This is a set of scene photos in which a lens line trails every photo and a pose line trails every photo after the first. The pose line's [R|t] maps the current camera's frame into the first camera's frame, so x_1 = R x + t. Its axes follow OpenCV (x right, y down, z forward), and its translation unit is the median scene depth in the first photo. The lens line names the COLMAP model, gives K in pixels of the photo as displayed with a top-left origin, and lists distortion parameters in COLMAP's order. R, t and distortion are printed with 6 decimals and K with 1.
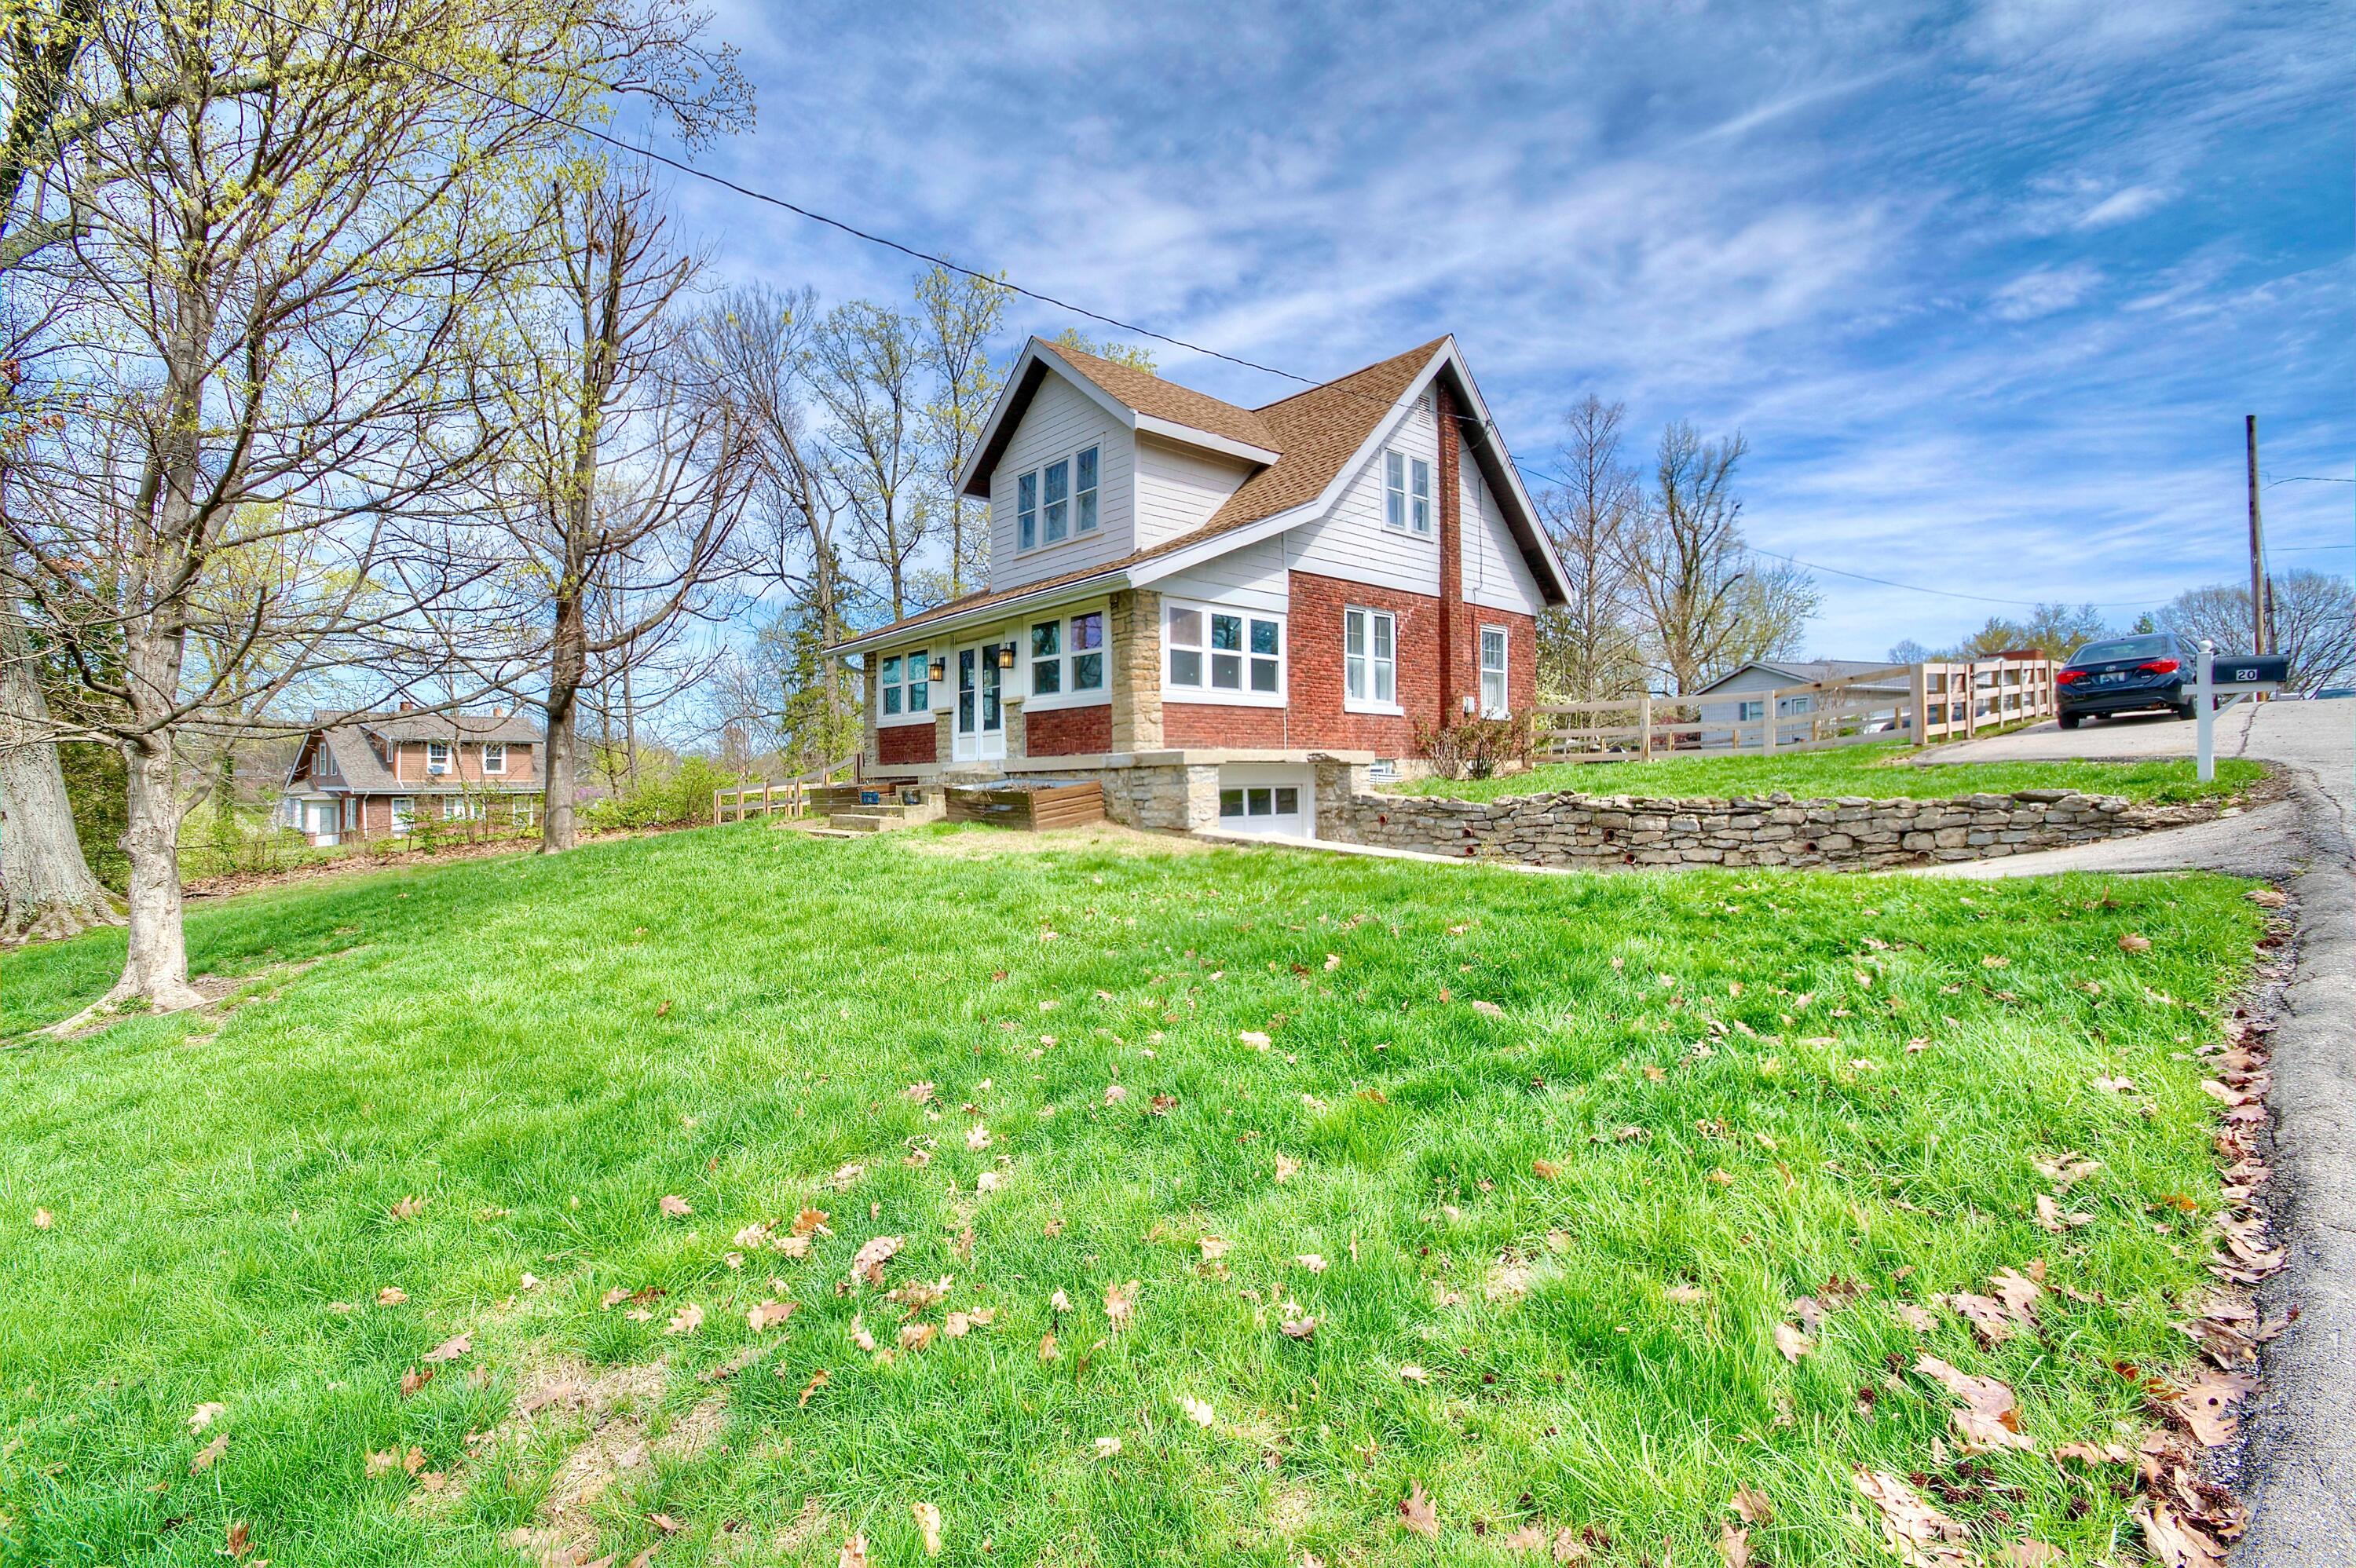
lens RADIAL K [[1024.4, 0, 1178.0], [0, 1024.4, 784.0], [0, 0, 1]] dist [0.000663, 0.000057]
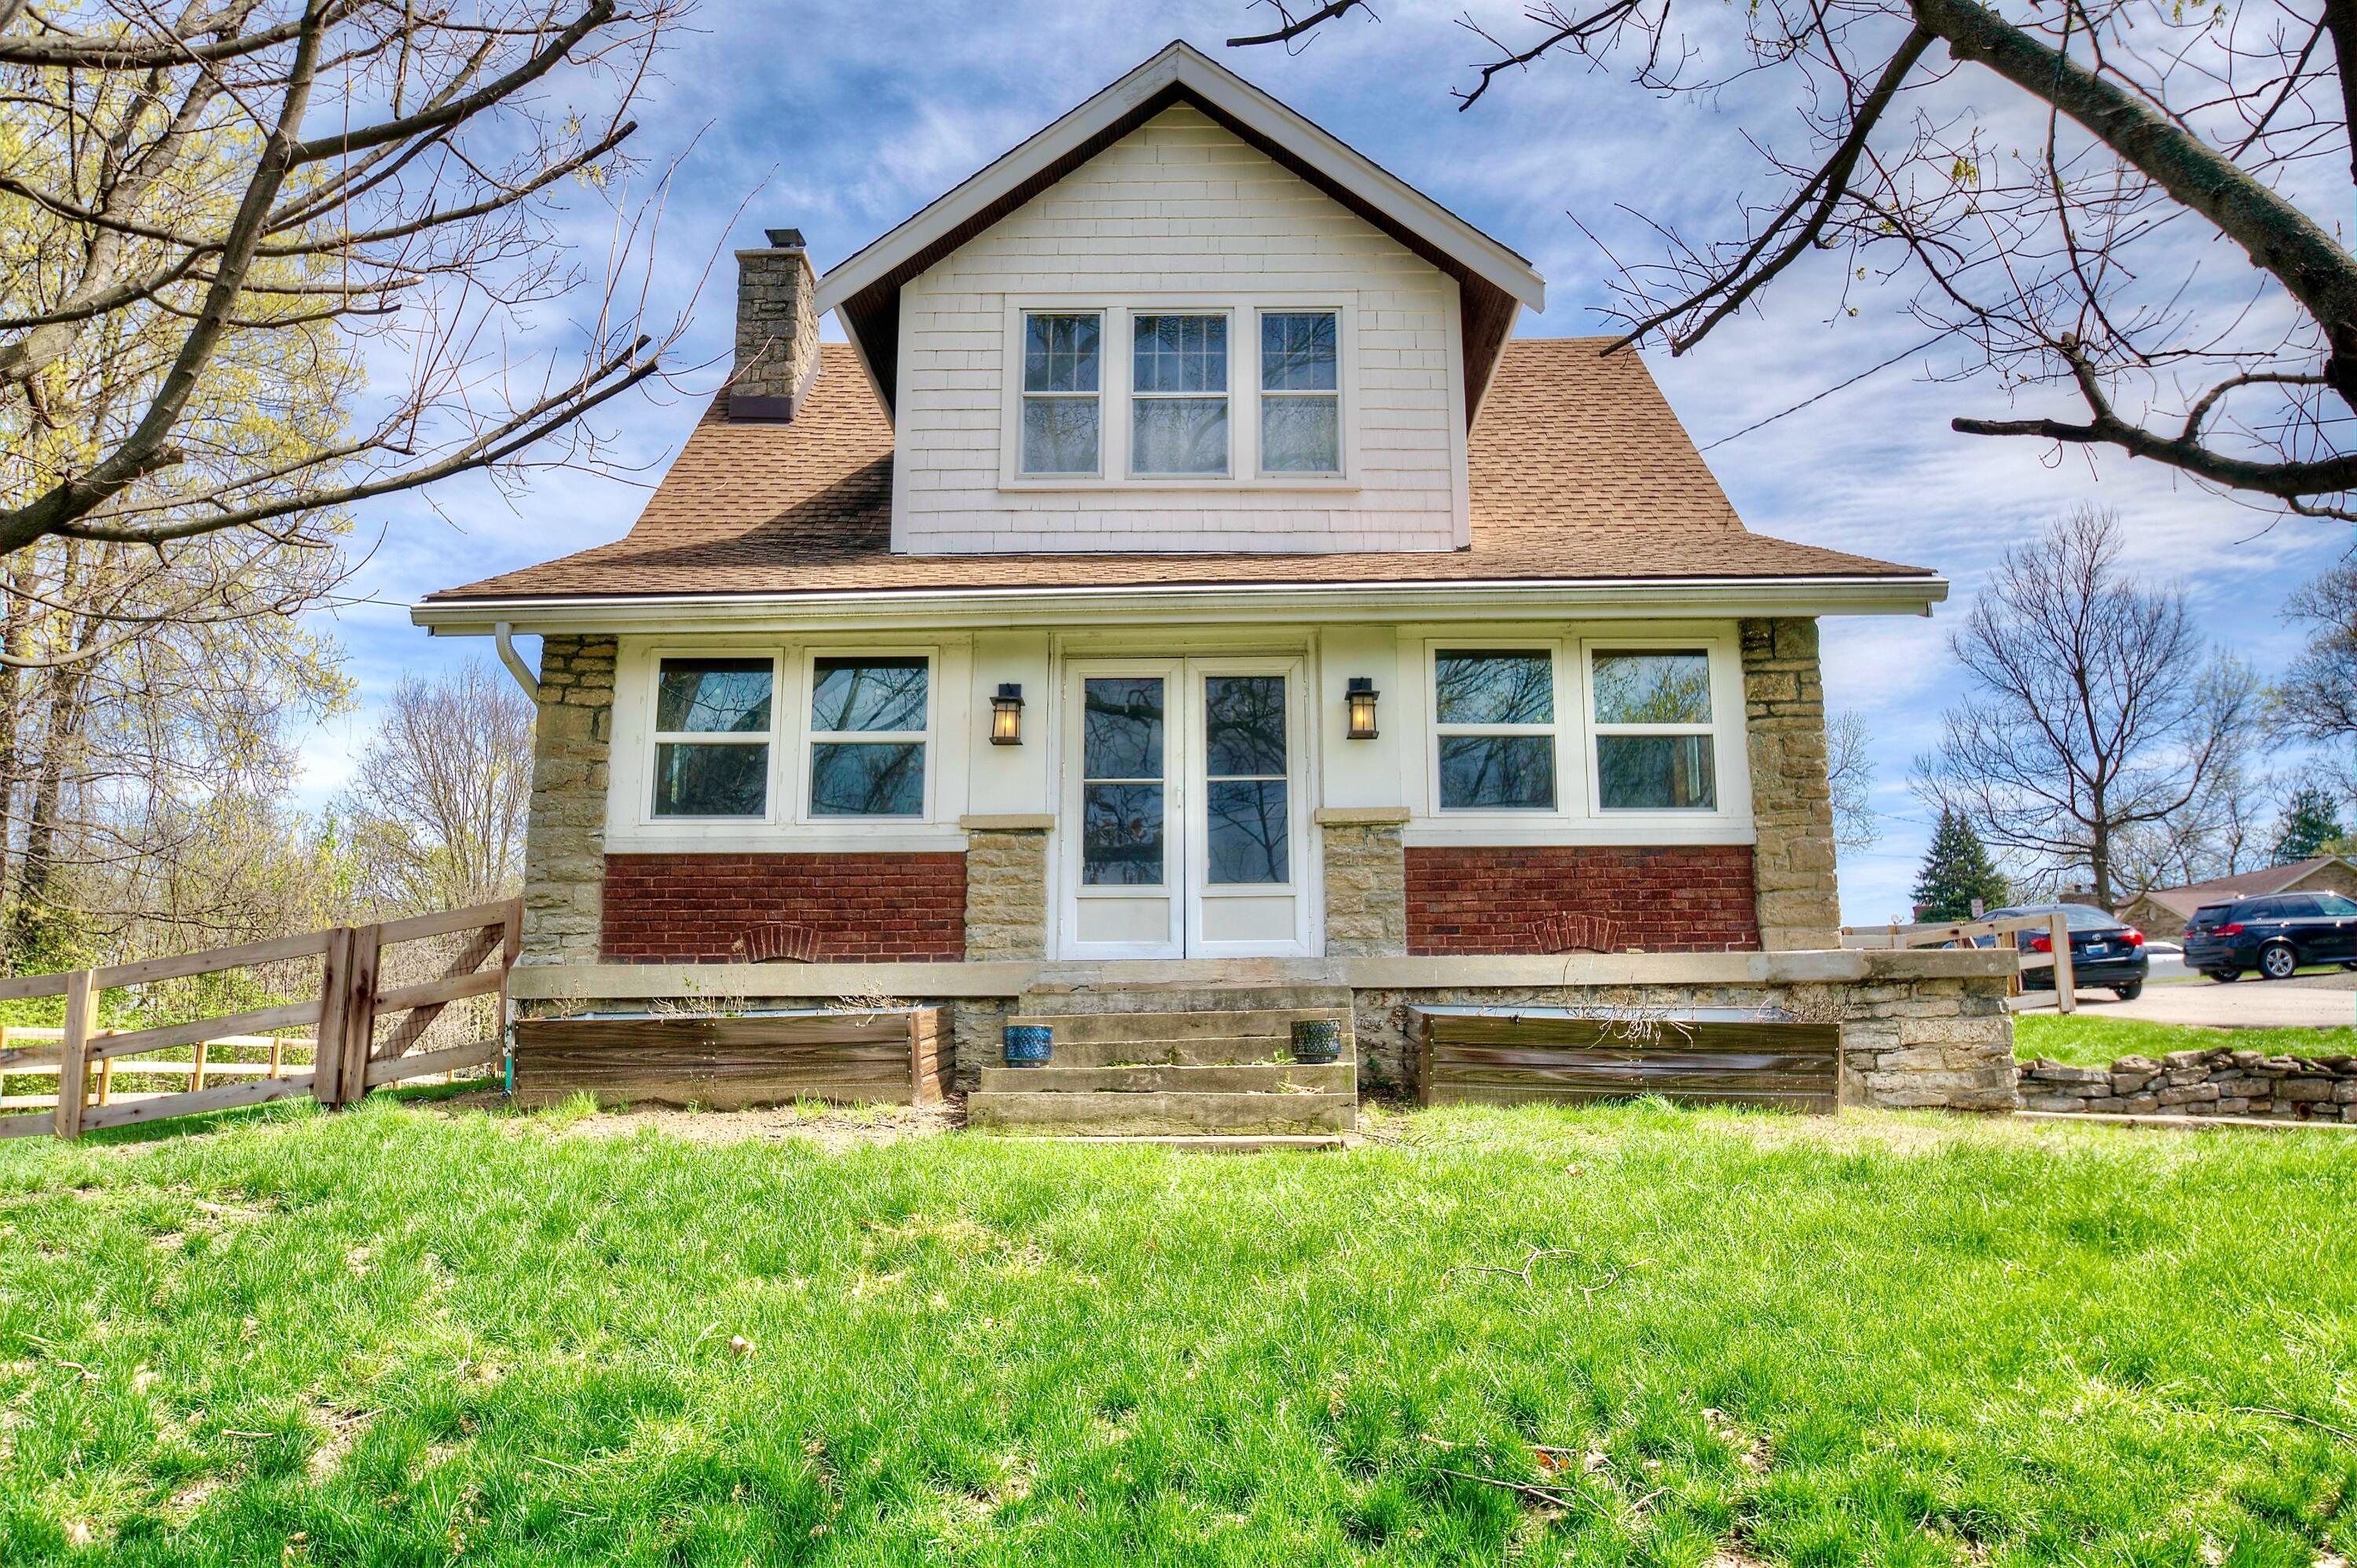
lens RADIAL K [[1715.6, 0, 1178.5], [0, 1715.6, 784.0], [0, 0, 1]] dist [-0.002994, -0.001437]
pose [[0.660445, 0.139477, 0.737807, -0.723483], [0.003573, 0.982002, -0.188838, 0.036592], [-0.750866, 0.127354, 0.648060, 0.603538]]
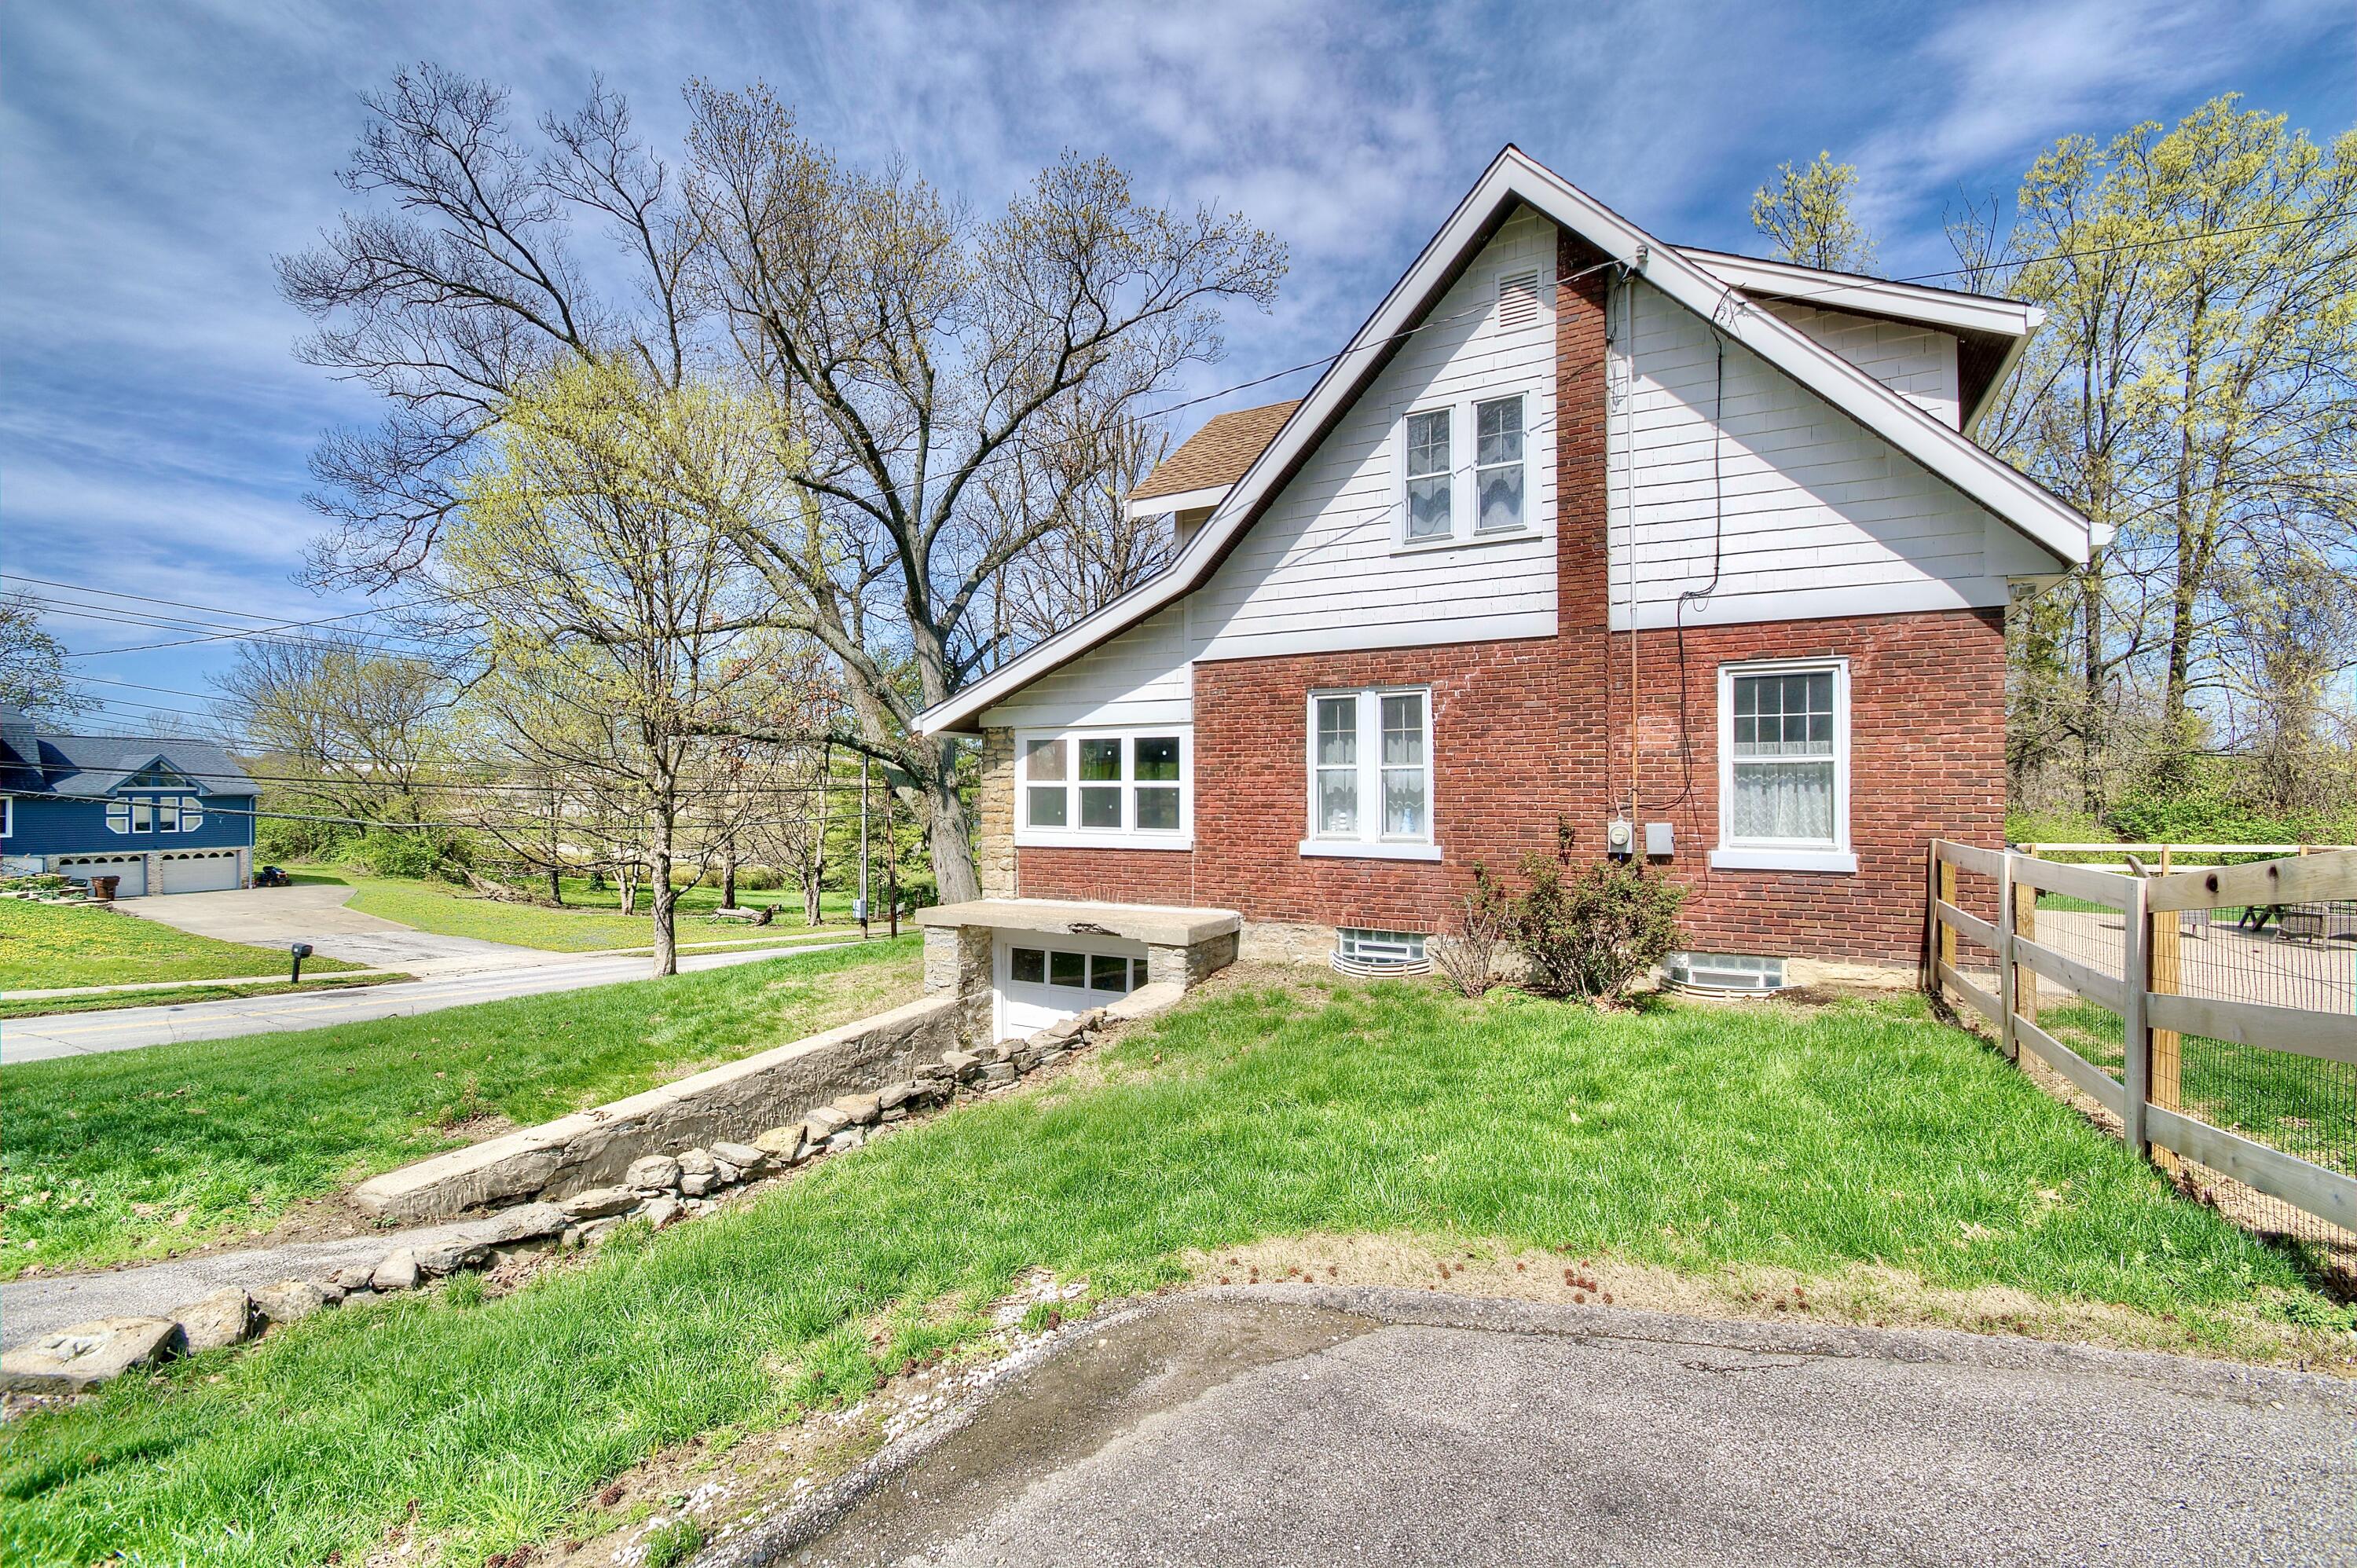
lens RADIAL K [[1024.9, 0, 1178.5], [0, 1024.9, 784.0], [0, 0, 1]] dist [0.000663, 0.000057]
pose [[0.337003, 0.002415, -0.941500, 0.781276], [-0.003874, 0.999992, 0.001178, -0.120450], [0.941496, 0.003251, 0.337010, 0.728504]]
